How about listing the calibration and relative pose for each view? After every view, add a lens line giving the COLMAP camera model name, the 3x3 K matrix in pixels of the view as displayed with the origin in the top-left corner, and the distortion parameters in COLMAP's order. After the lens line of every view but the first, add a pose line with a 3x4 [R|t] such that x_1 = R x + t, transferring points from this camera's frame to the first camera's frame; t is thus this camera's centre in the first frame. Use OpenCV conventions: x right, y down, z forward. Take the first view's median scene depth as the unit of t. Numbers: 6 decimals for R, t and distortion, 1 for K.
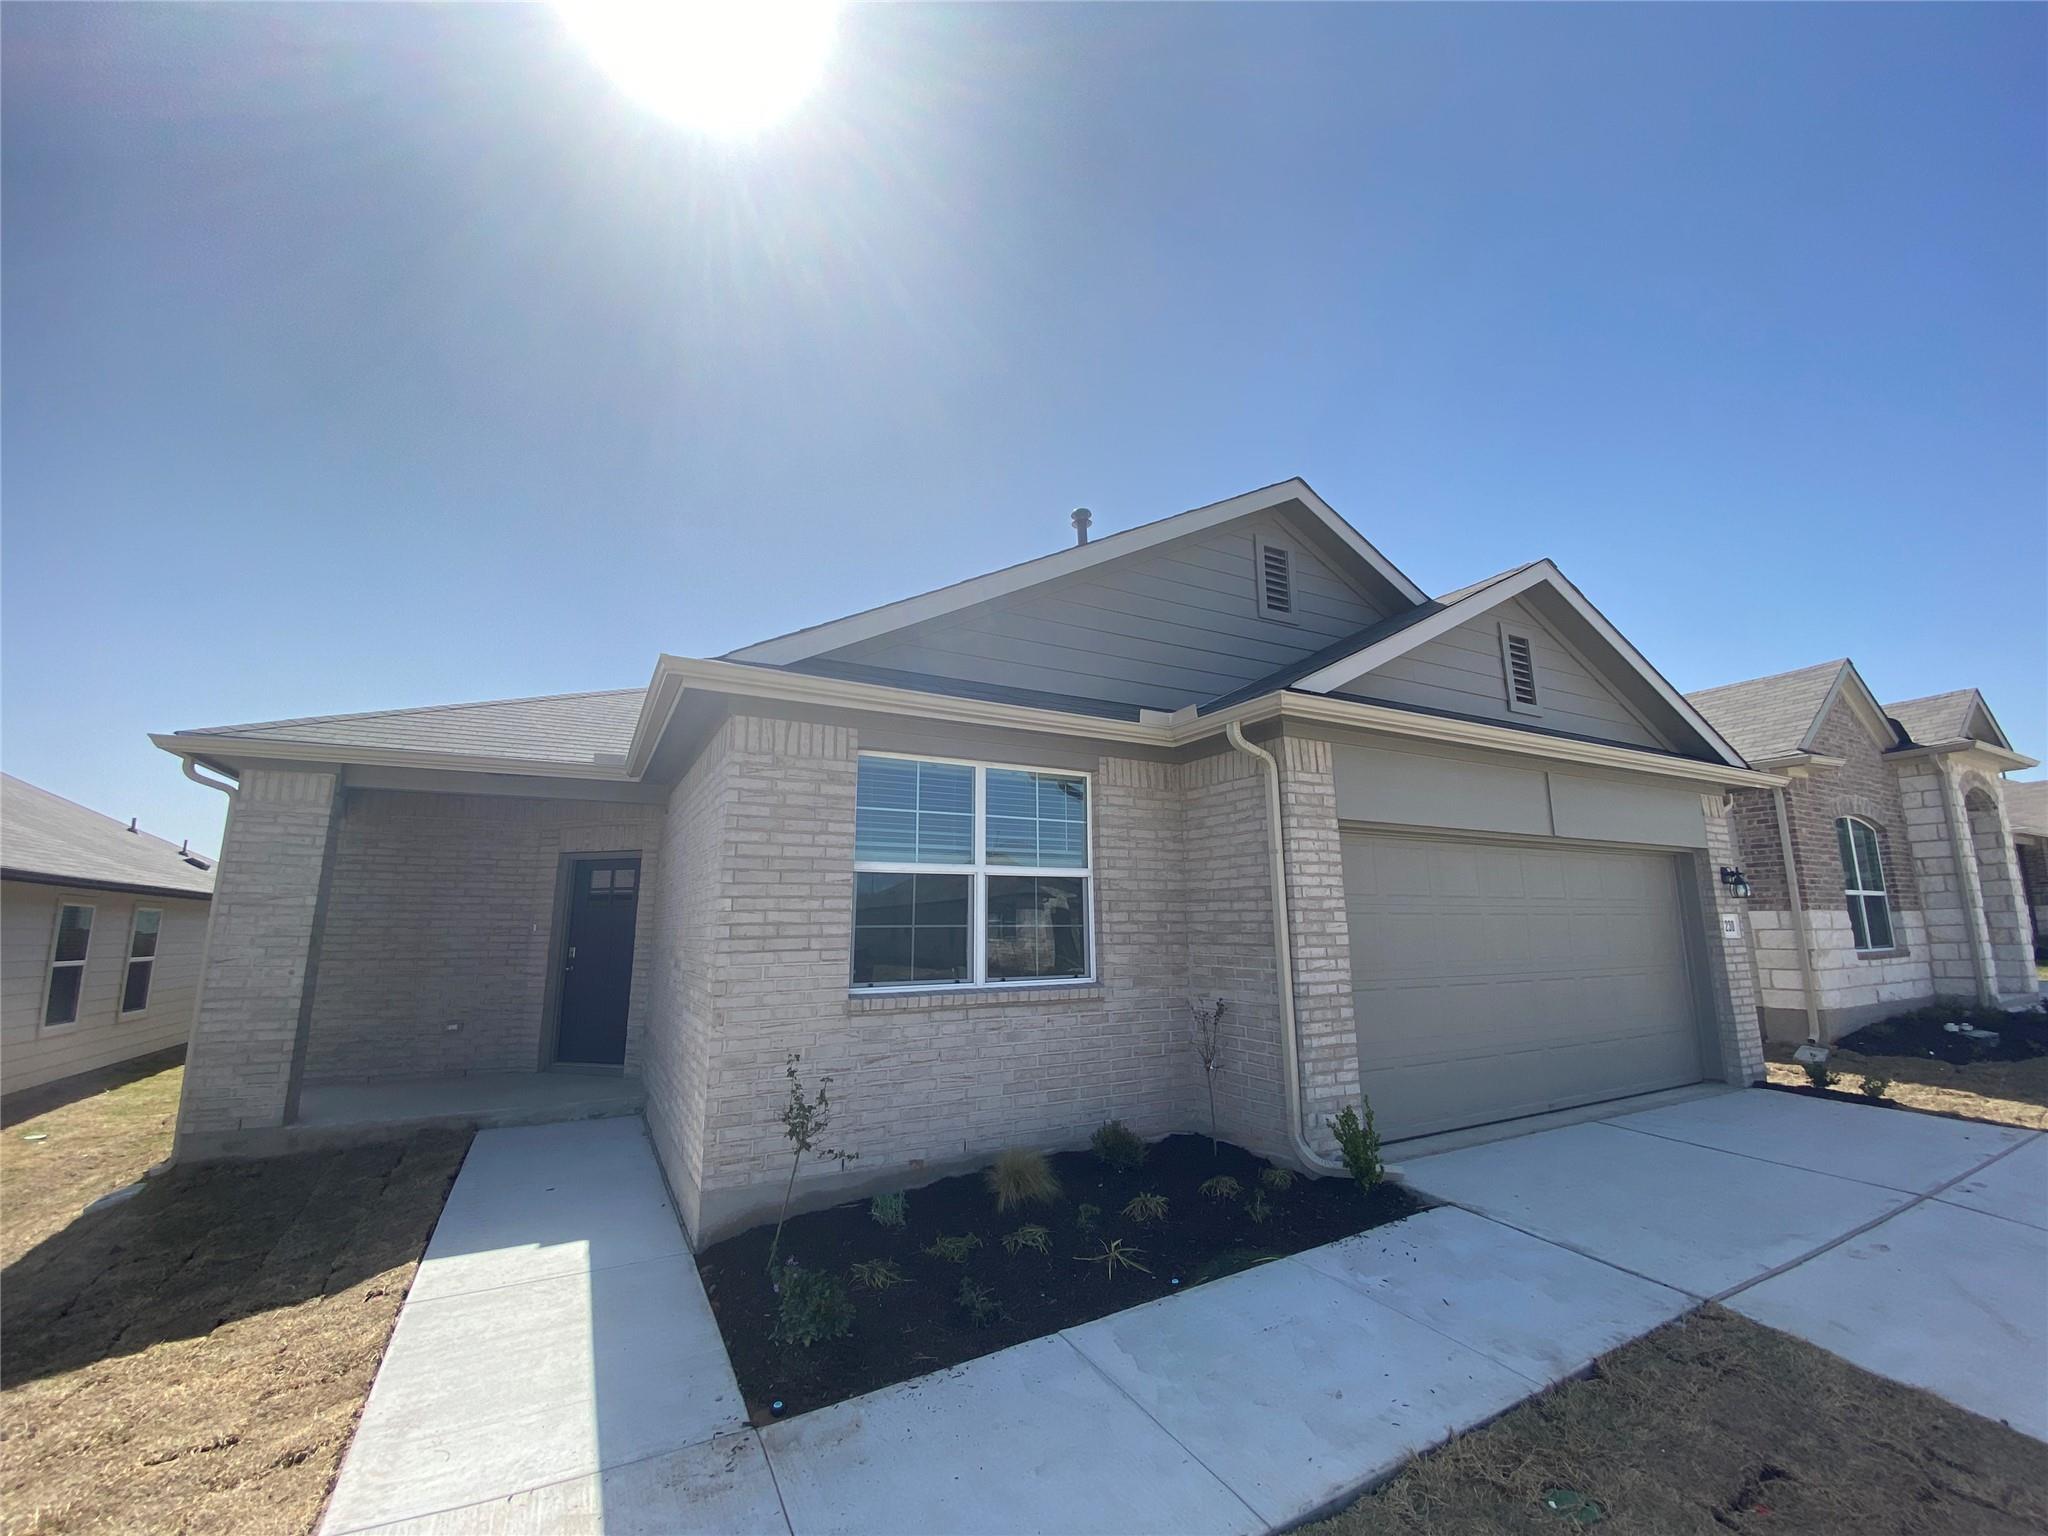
lens RADIAL K [[820.2, 0, 1024.3], [0, 820.2, 772.8], [0, 0, 1]] dist [0.048732, -0.037284]
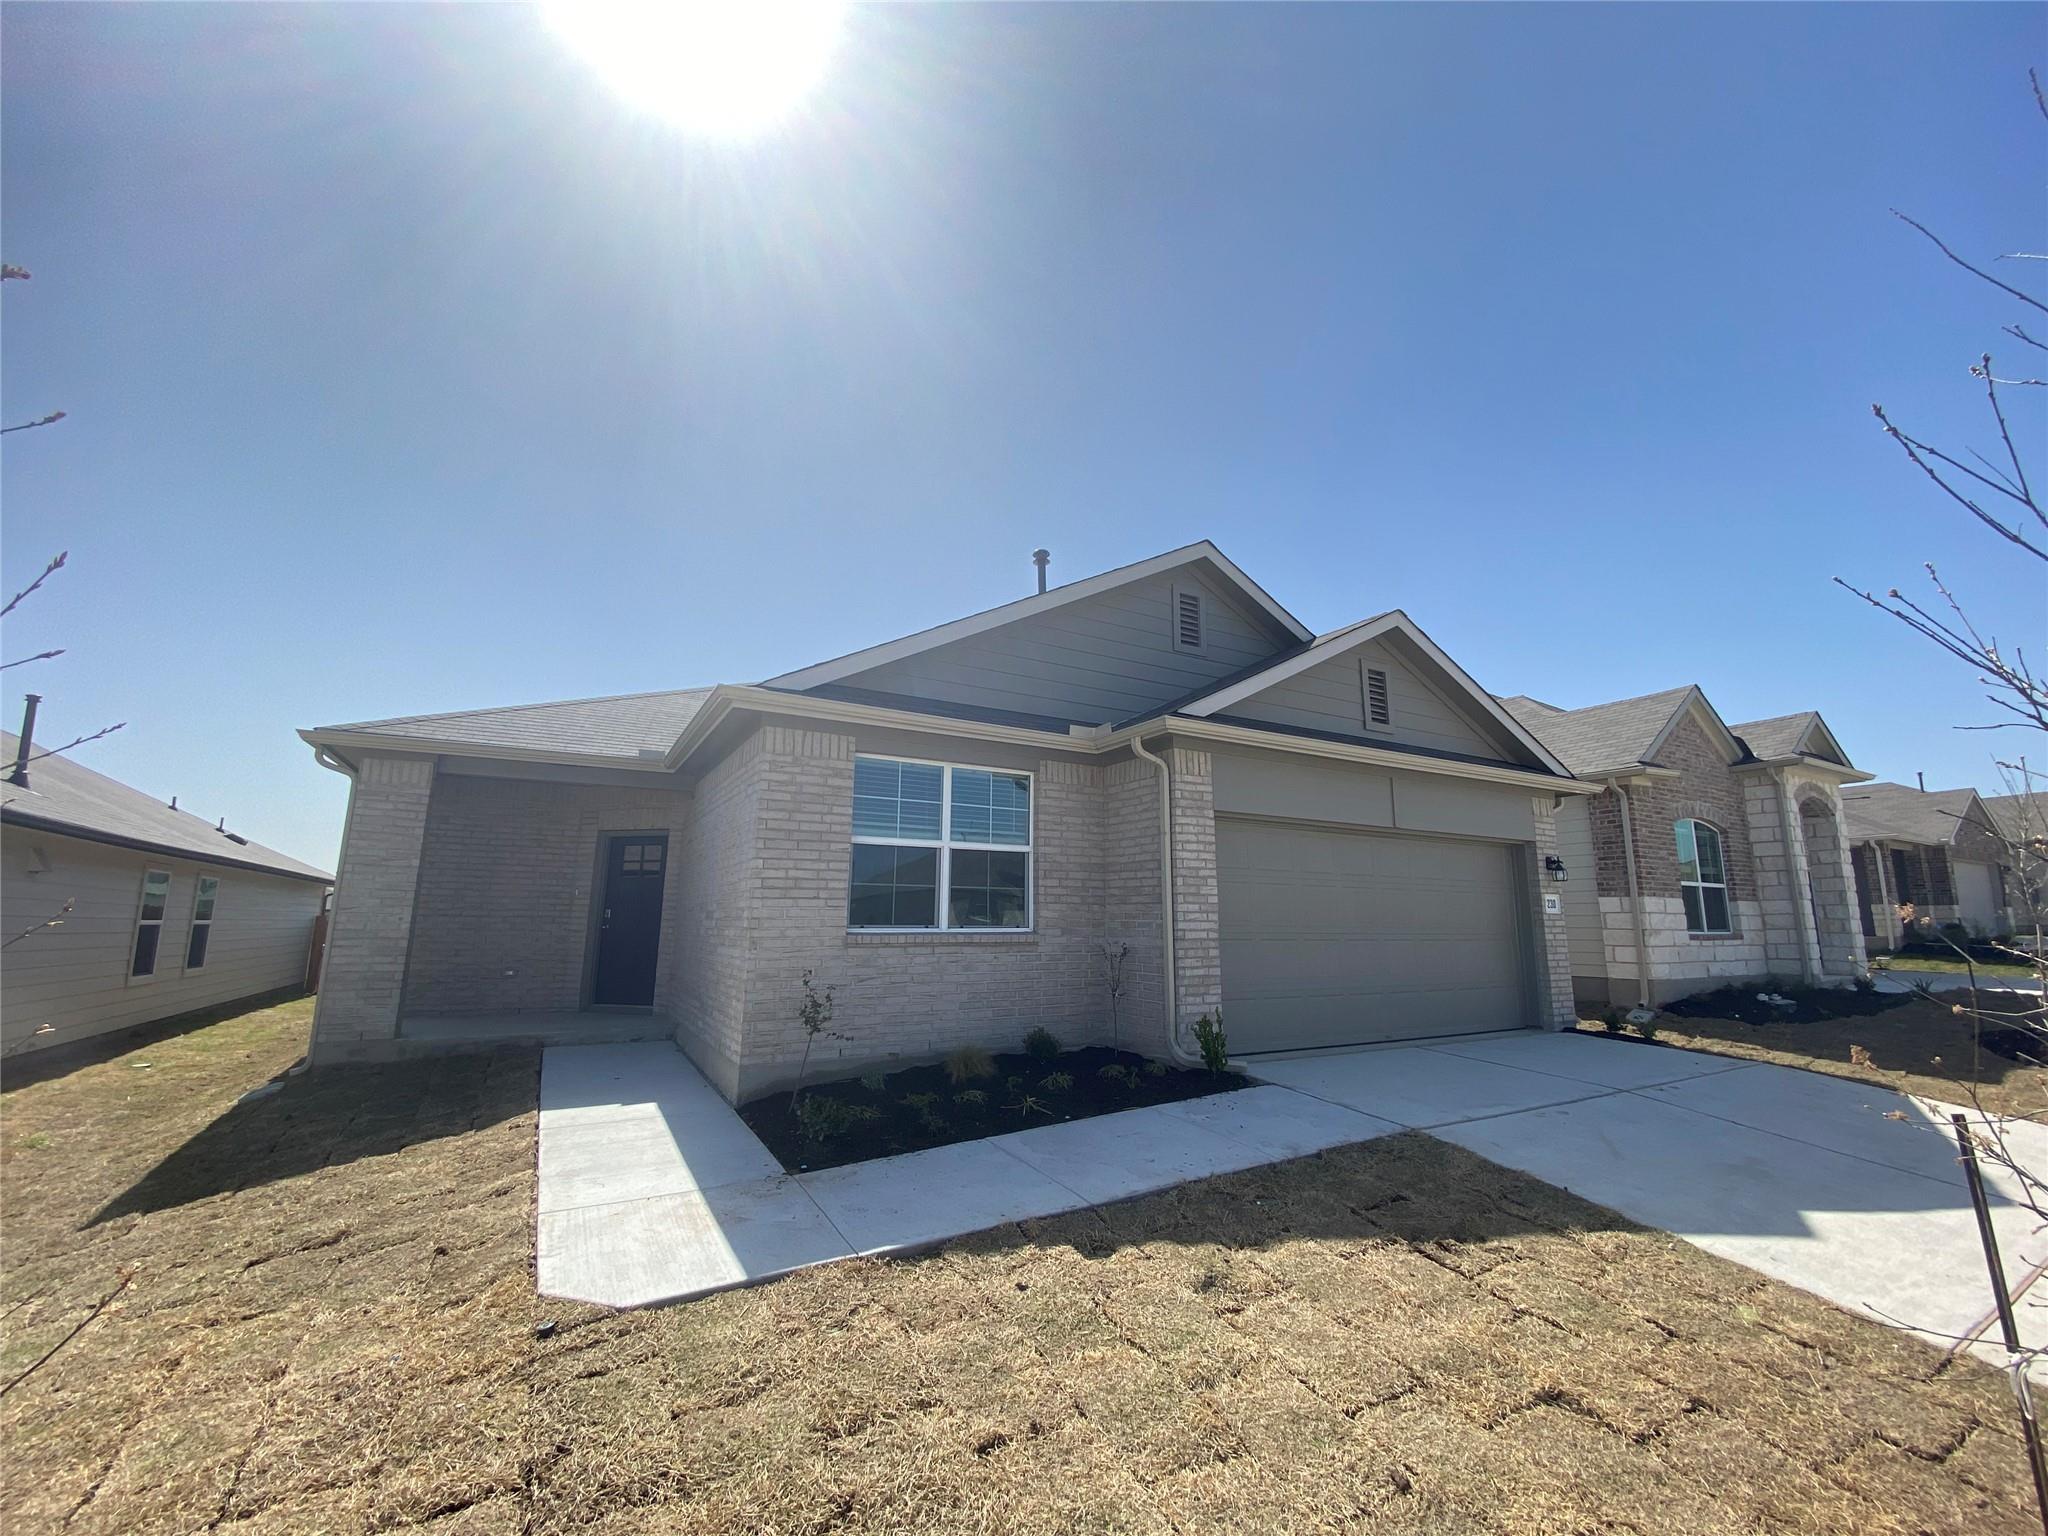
lens RADIAL K [[820.2, 0, 1024.3], [0, 820.2, 772.8], [0, 0, 1]] dist [0.048732, -0.037284]
pose [[0.999614, 0.017404, 0.021668, 0.043260], [-0.017527, 0.999831, 0.005487, -0.006868], [-0.021569, -0.005865, 0.999750, -0.332656]]
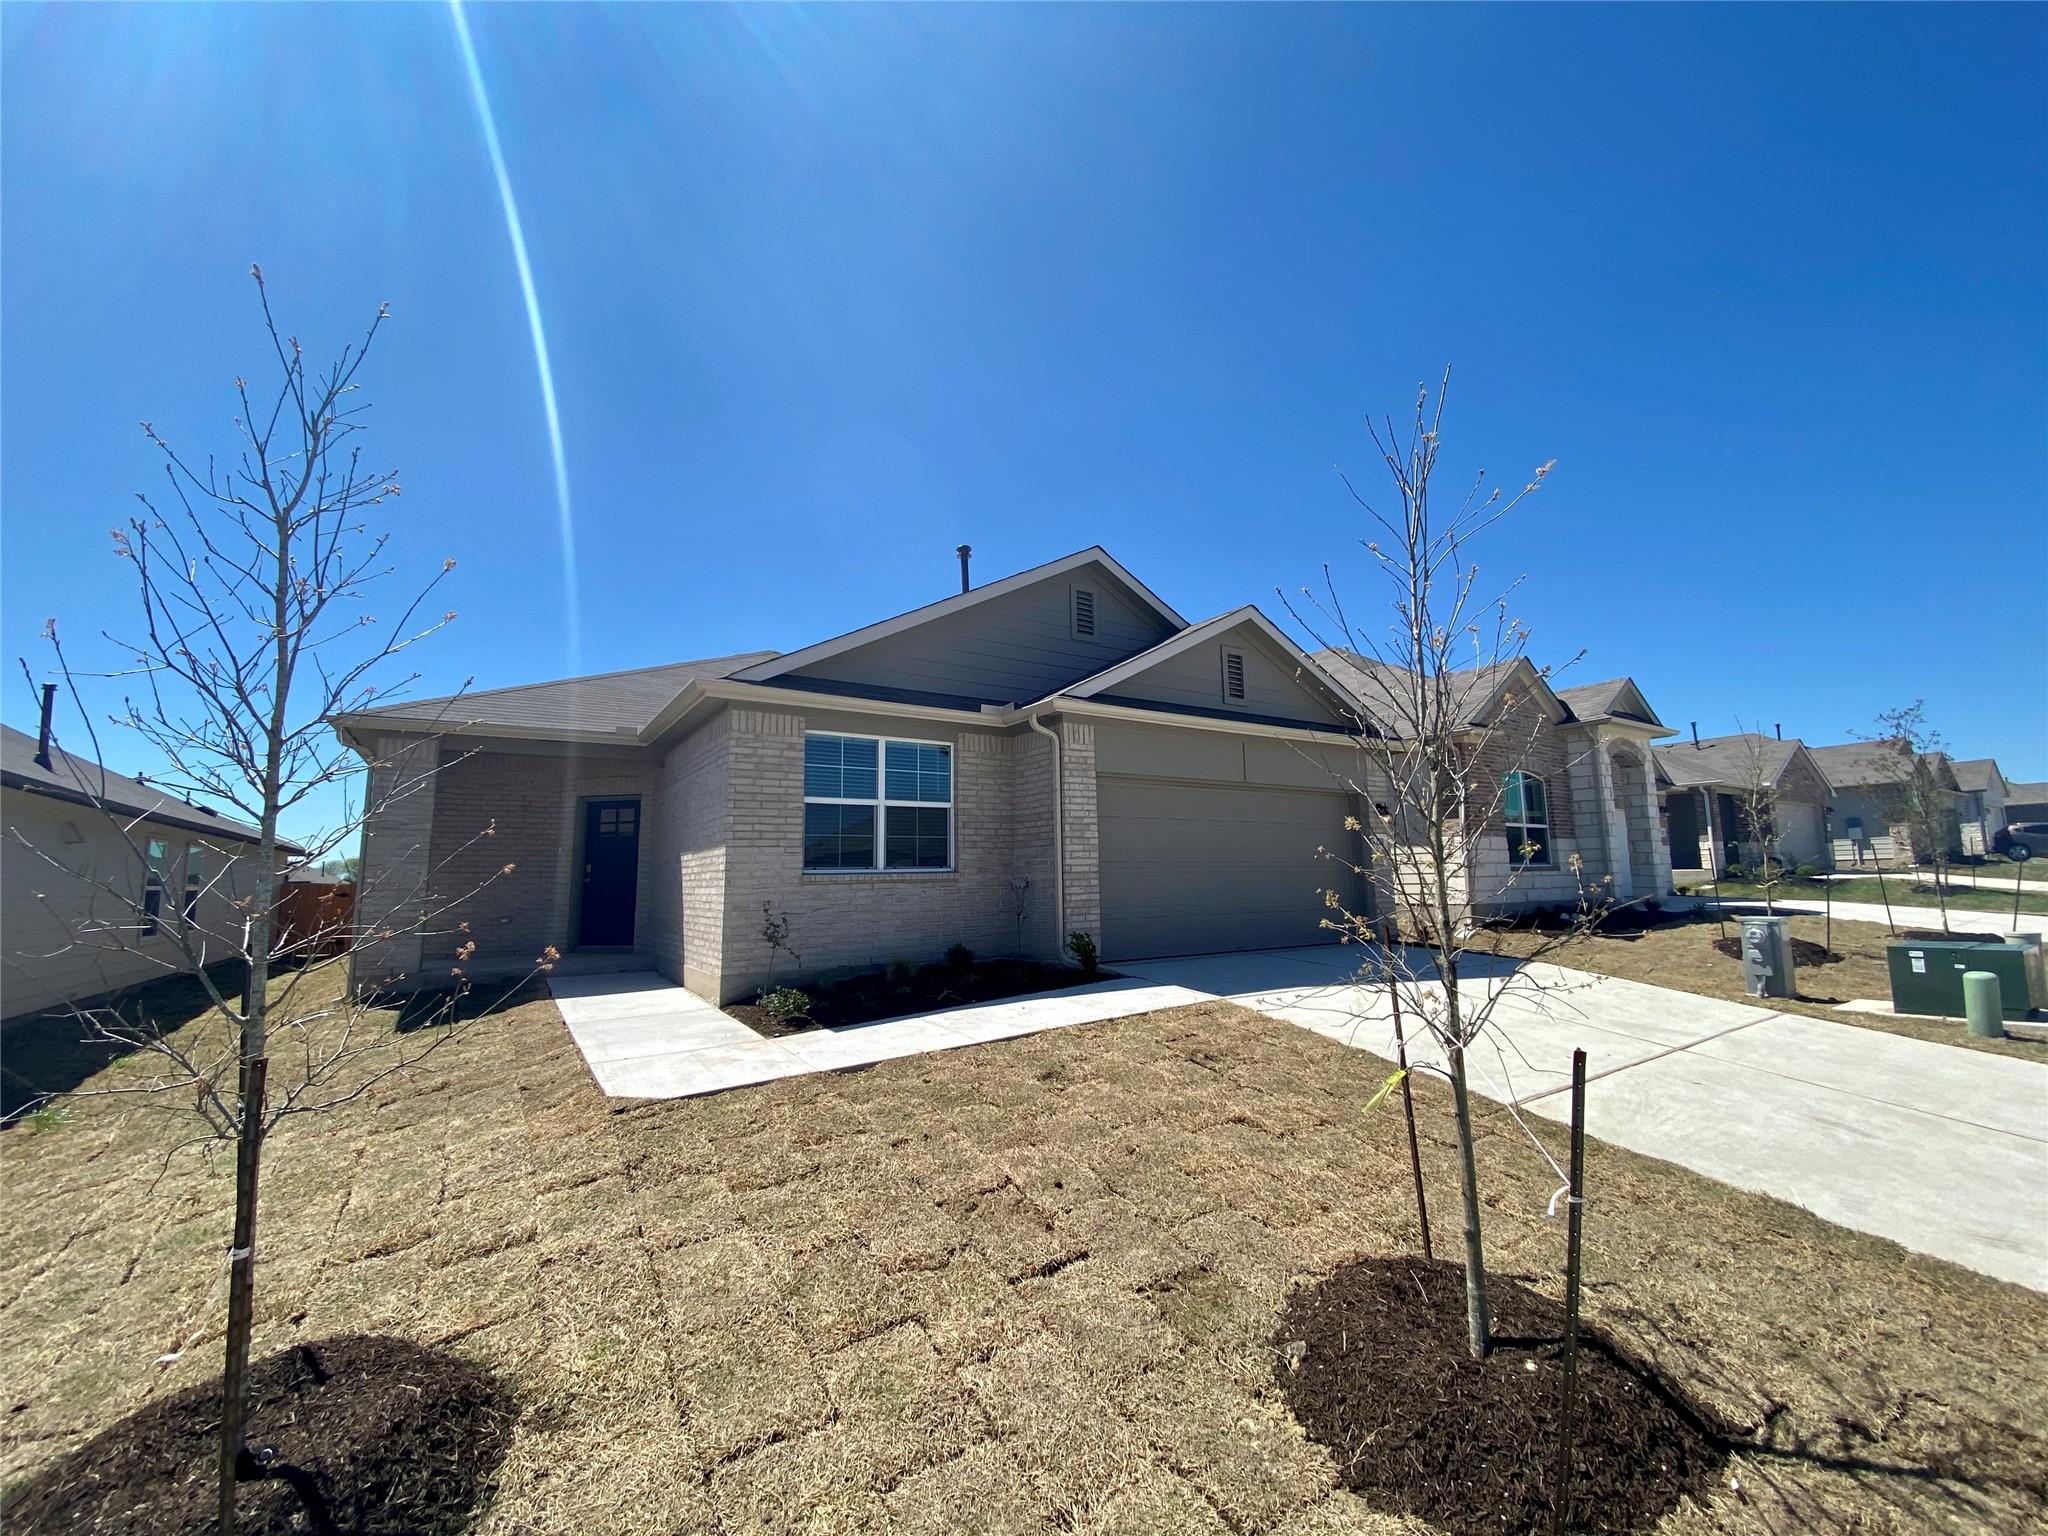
lens RADIAL K [[820.2, 0, 1024.3], [0, 820.2, 772.8], [0, 0, 1]] dist [0.048732, -0.037284]
pose [[0.996539, 0.000177, 0.083126, 0.096718], [-0.004619, 0.998571, 0.053245, -0.030356], [-0.082998, -0.053444, 0.995116, -0.668218]]
